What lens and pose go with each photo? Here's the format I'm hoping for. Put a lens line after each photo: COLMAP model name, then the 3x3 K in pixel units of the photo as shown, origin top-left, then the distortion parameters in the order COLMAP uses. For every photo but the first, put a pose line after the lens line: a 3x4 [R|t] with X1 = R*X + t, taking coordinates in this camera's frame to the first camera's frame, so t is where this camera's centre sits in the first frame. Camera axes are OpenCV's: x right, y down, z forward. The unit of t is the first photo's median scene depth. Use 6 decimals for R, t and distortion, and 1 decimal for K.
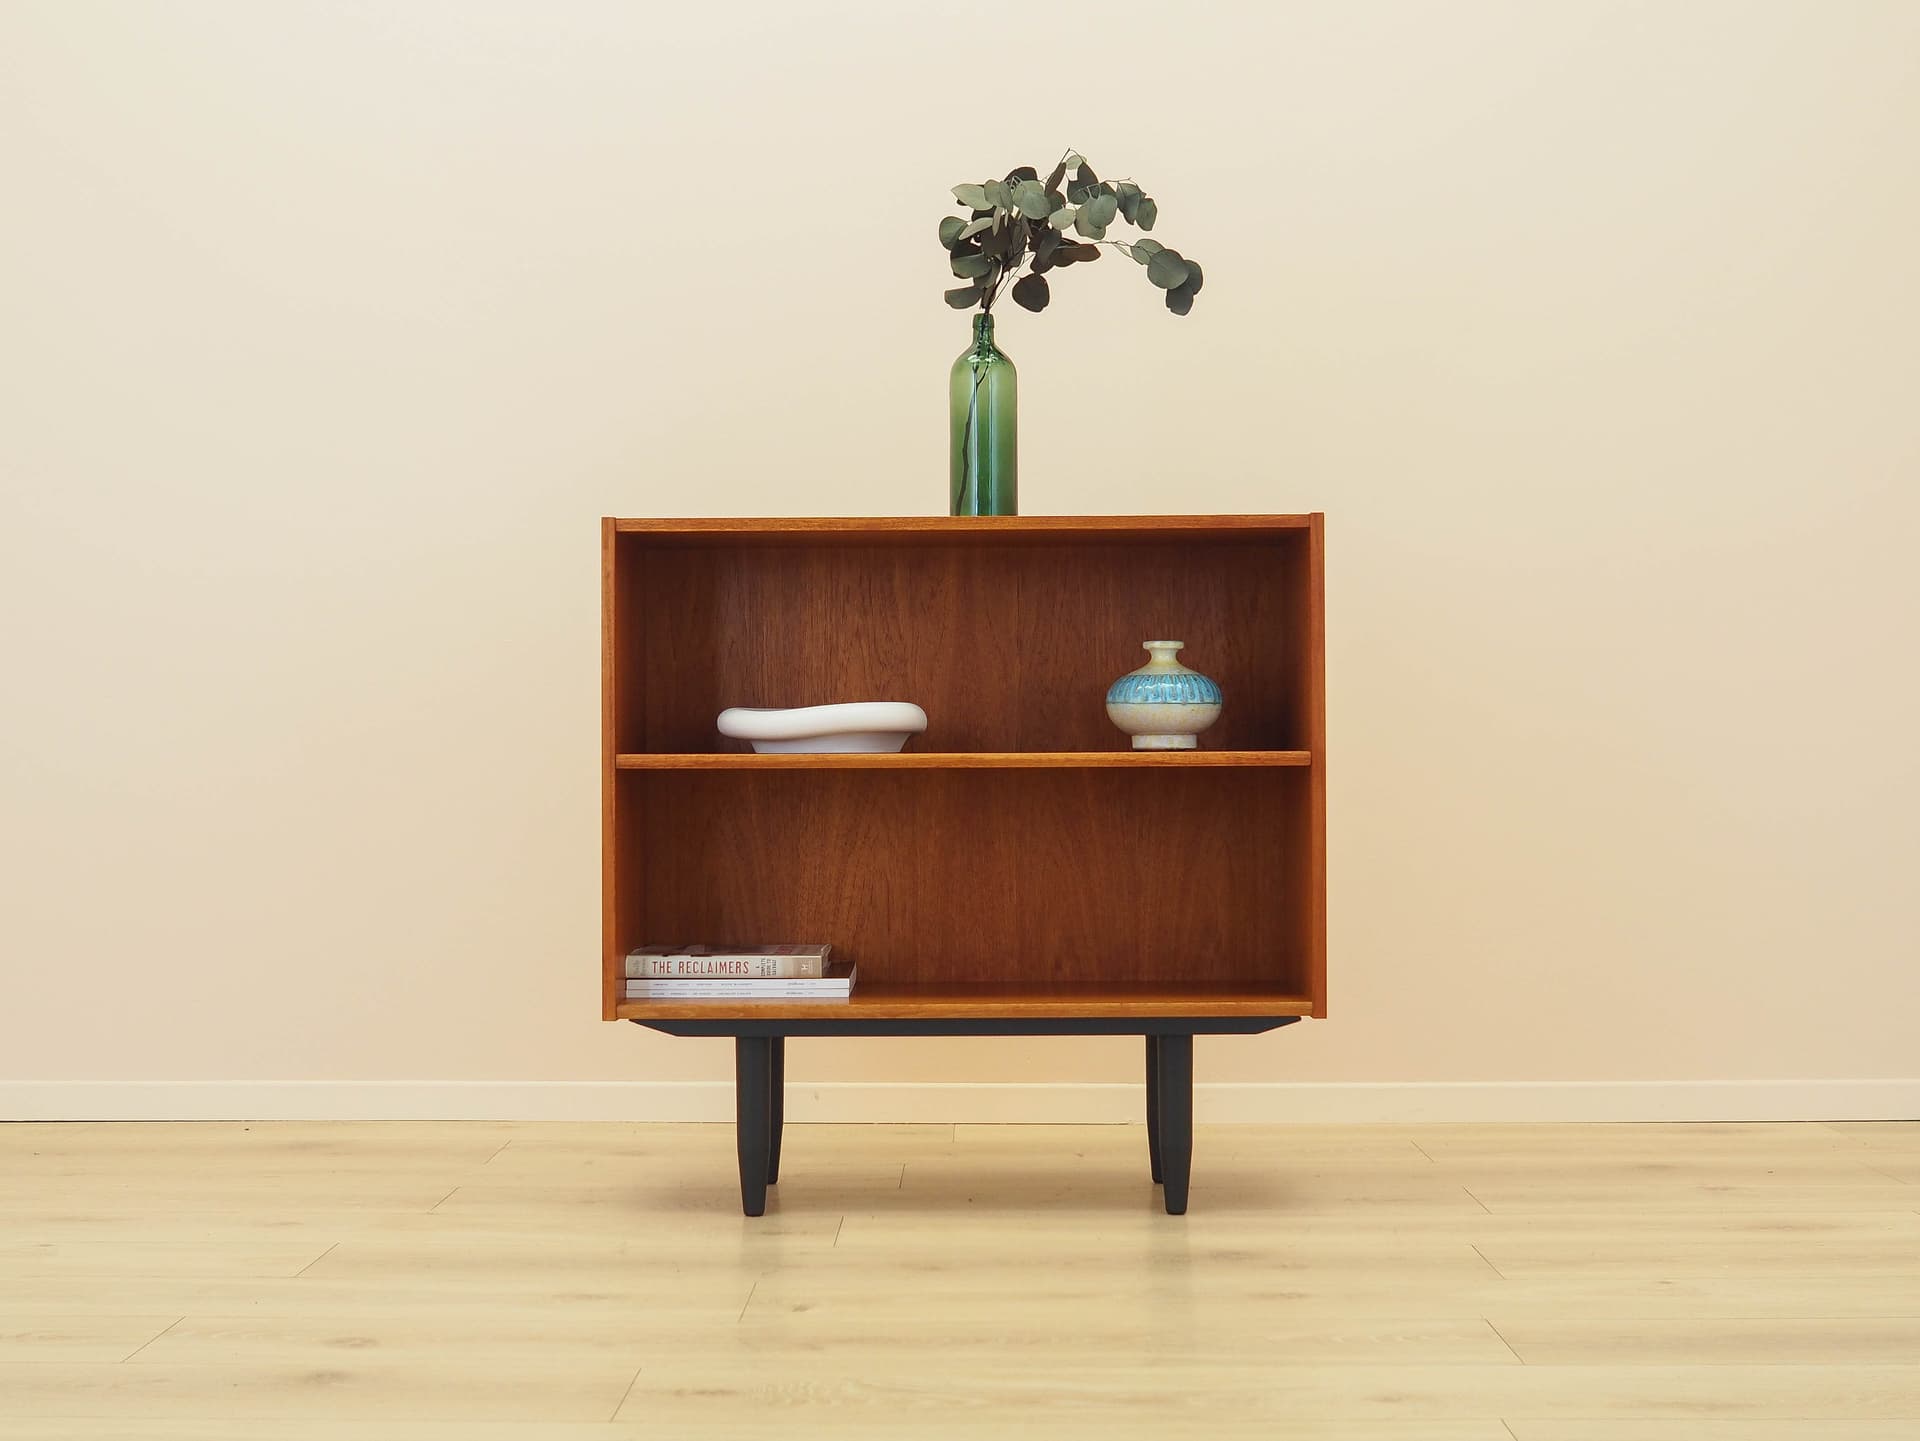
lens RADIAL K [[2694.9, 0, 965.5], [0, 2694.9, 712.9], [0, 0, 1]] dist [-0.026370, 0.000000]
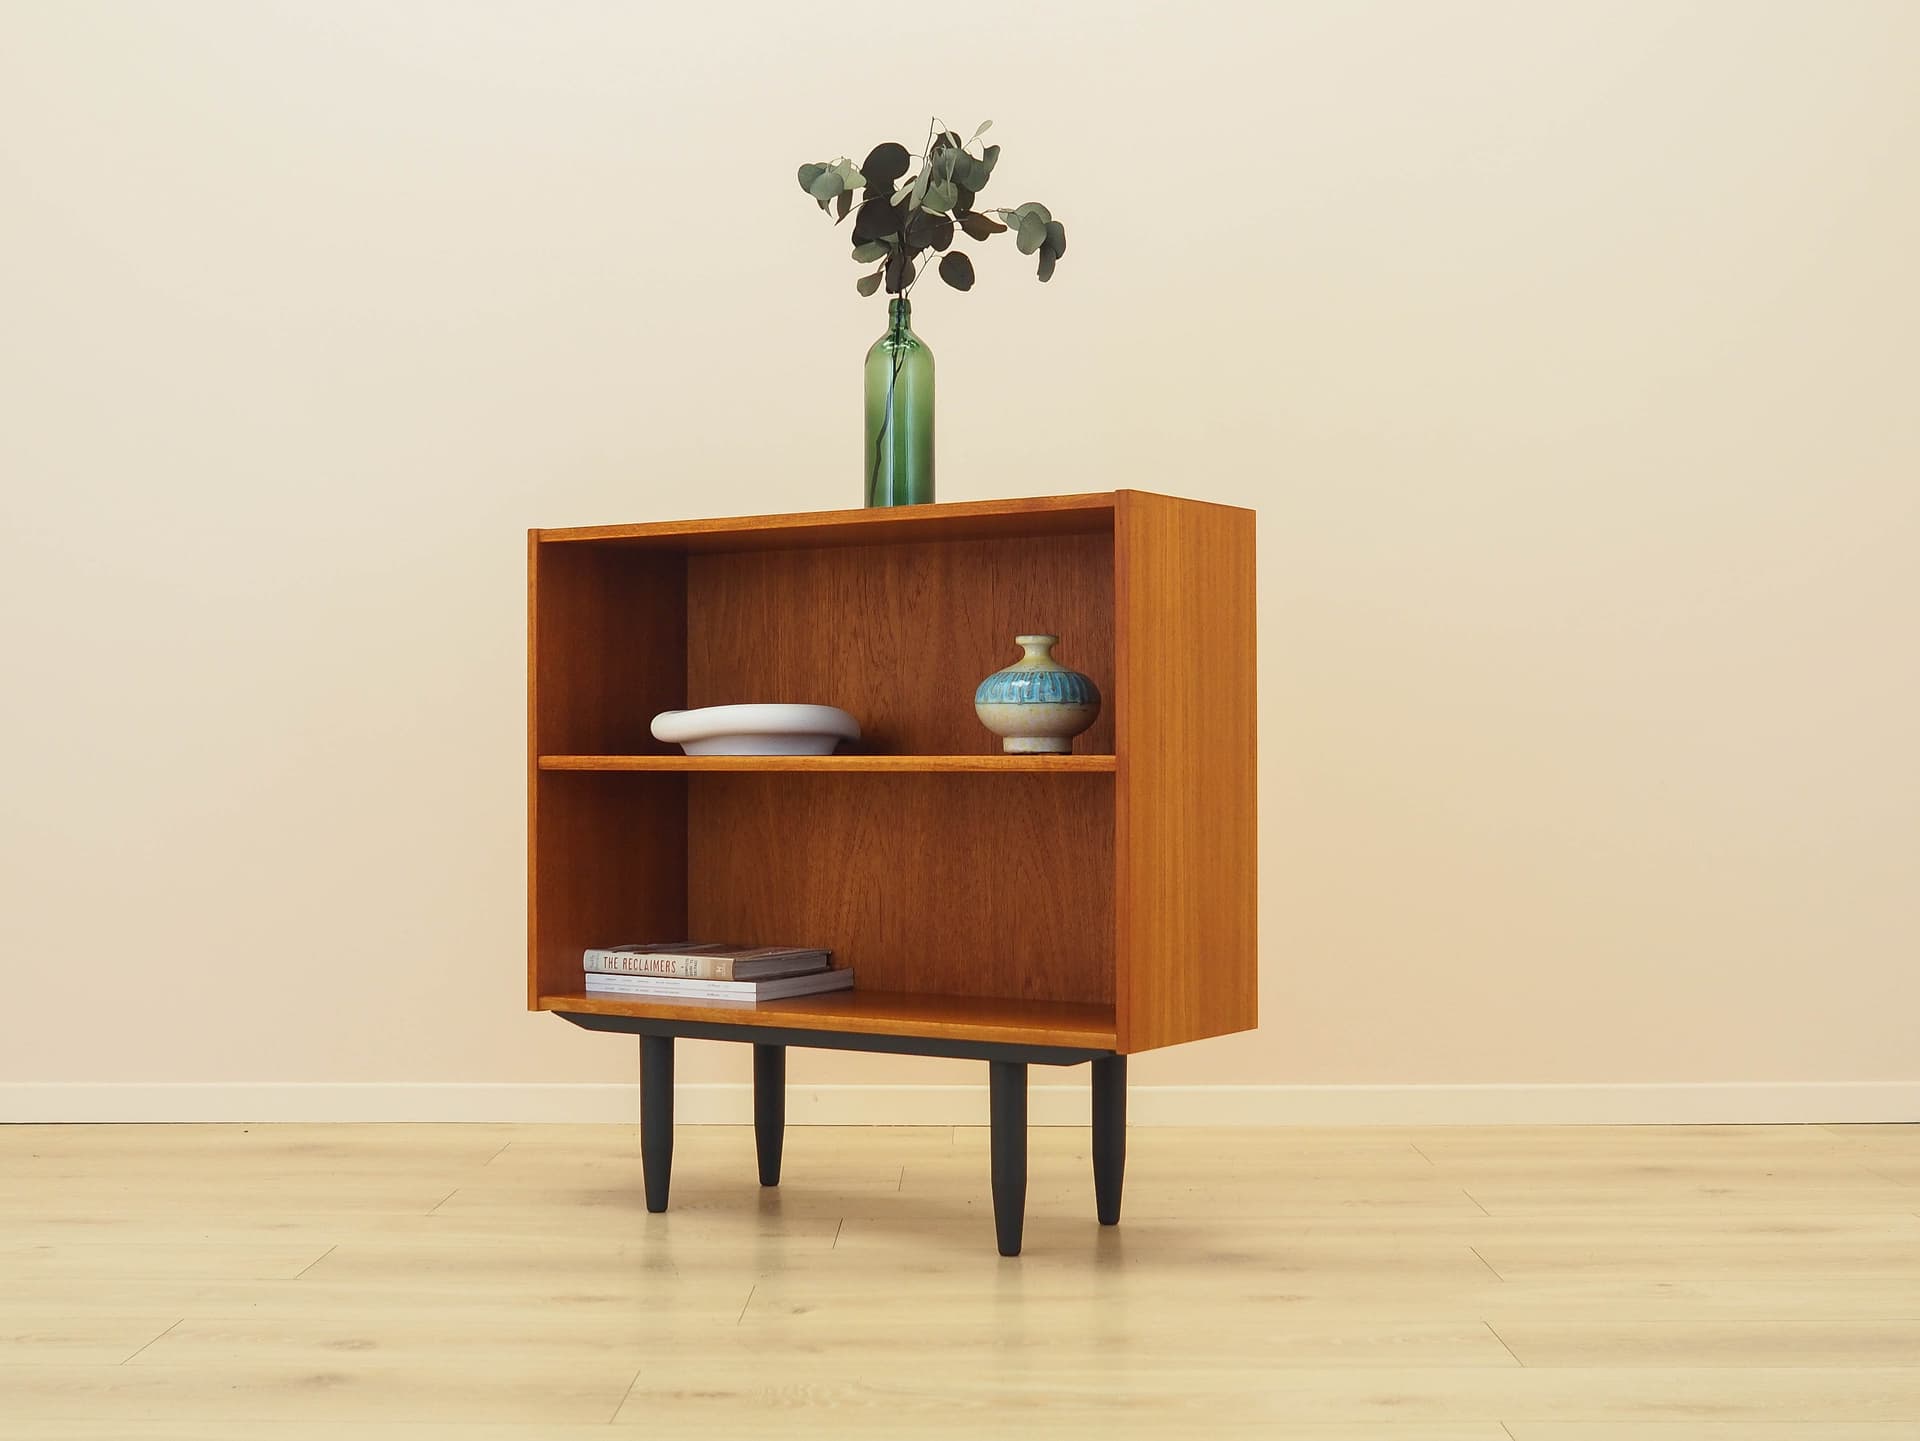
lens RADIAL K [[2694.9, 0, 951.1], [0, 2694.9, 733.4], [0, 0, 1]] dist [-0.026370, 0.000000]
pose [[0.834067, -0.000617, -0.551663, 0.552859], [0.005173, 0.999964, 0.006703, 0.000434], [0.551639, -0.008444, 0.834040, 0.209515]]
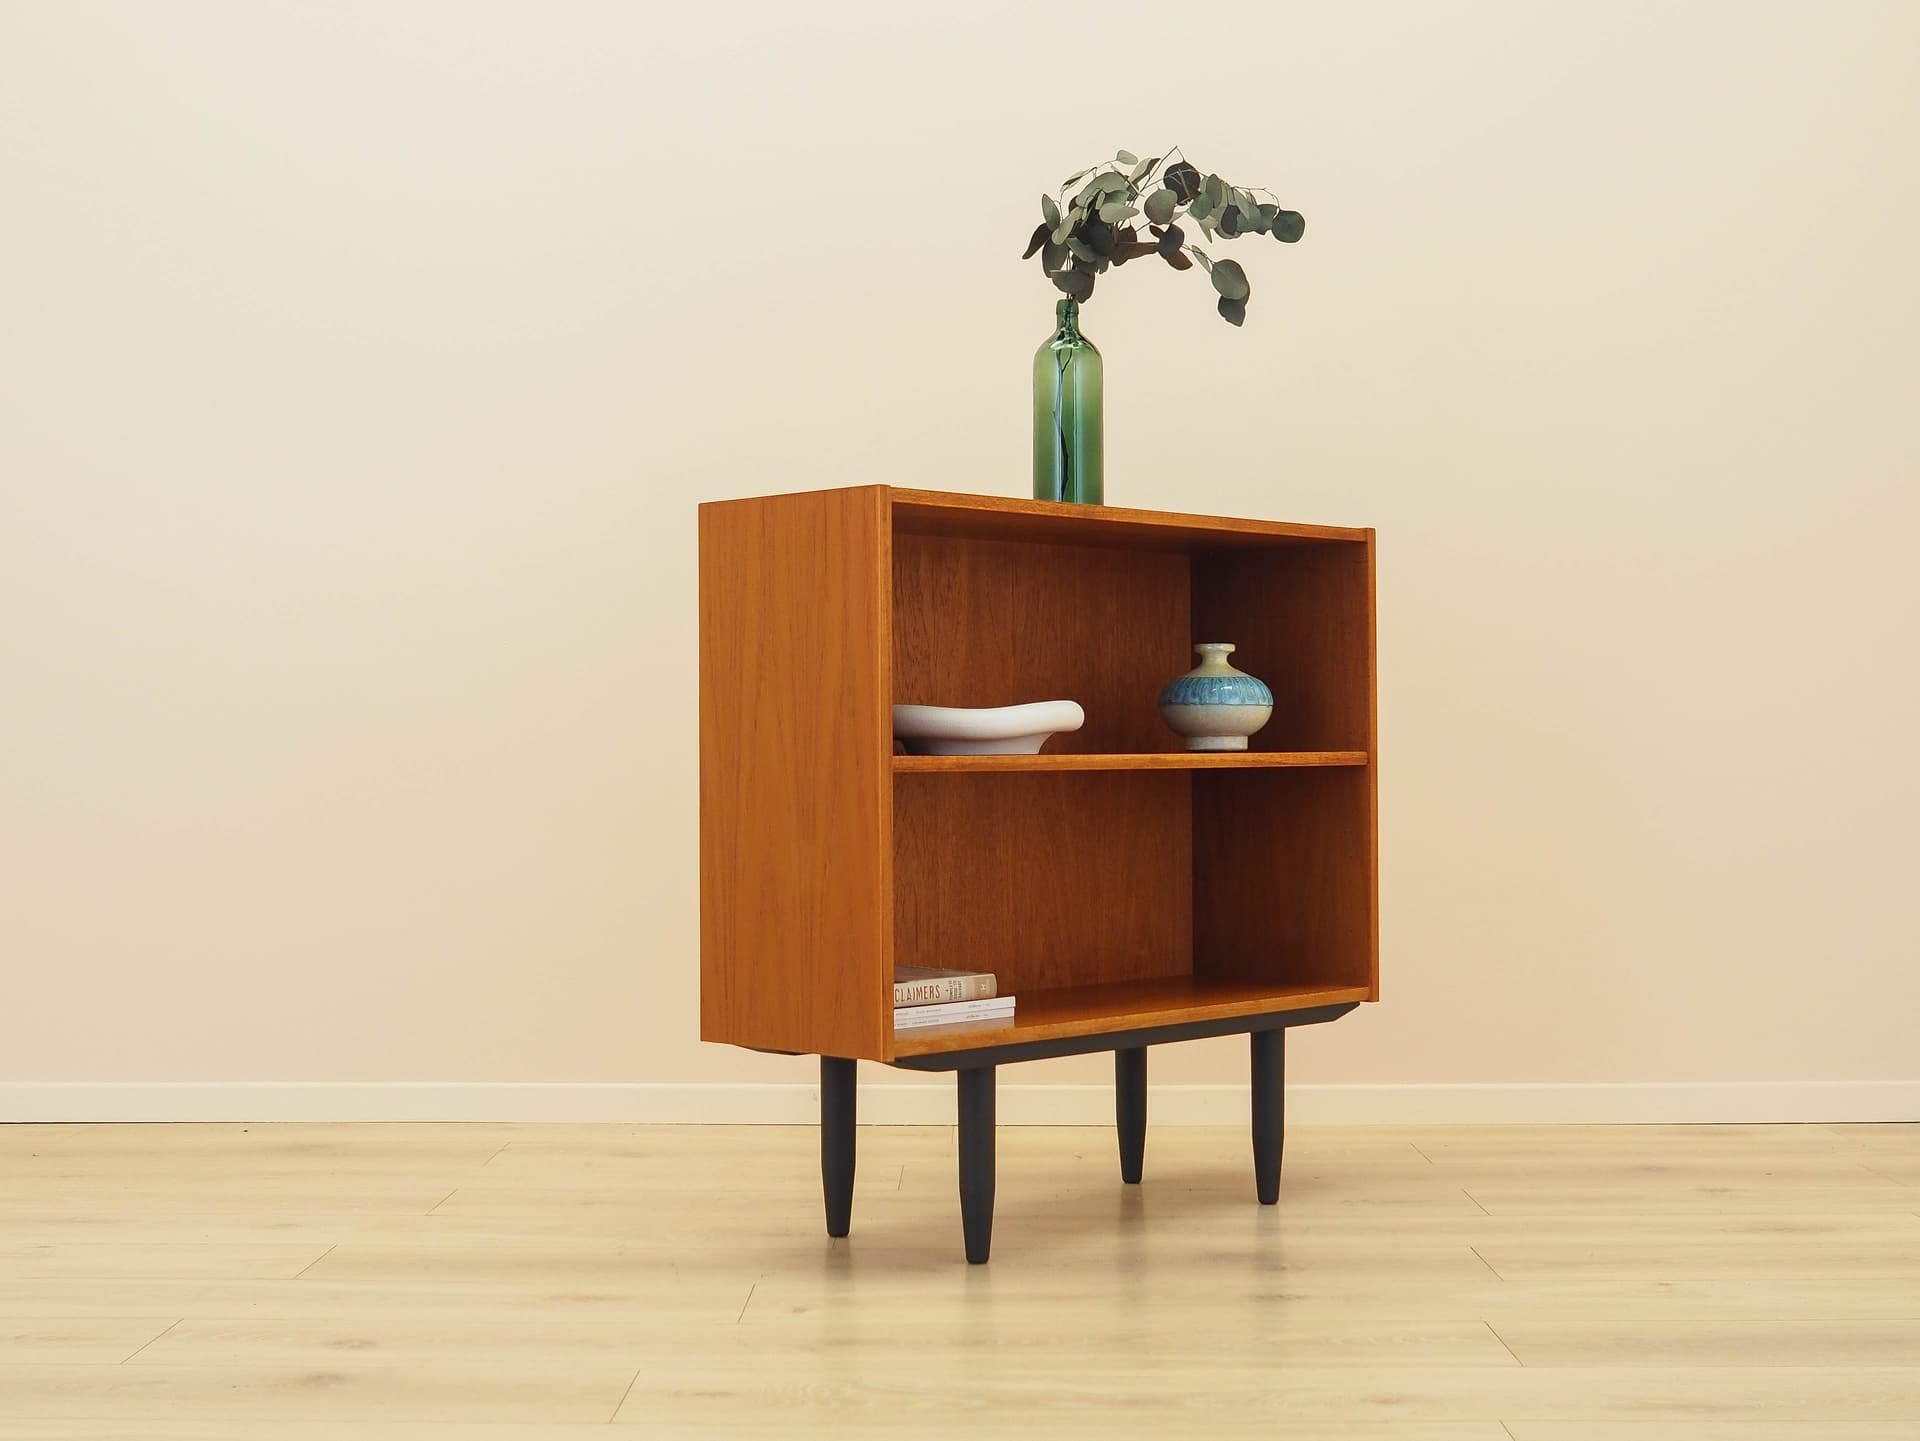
lens RADIAL K [[2694.9, 0, 954.3], [0, 2694.9, 718.8], [0, 0, 1]] dist [-0.026370, 0.000000]
pose [[0.707661, 0.008026, 0.706506, -0.703937], [-0.004809, 0.999967, -0.006544, 0.008569], [-0.706536, 0.001233, 0.707676, 0.347734]]
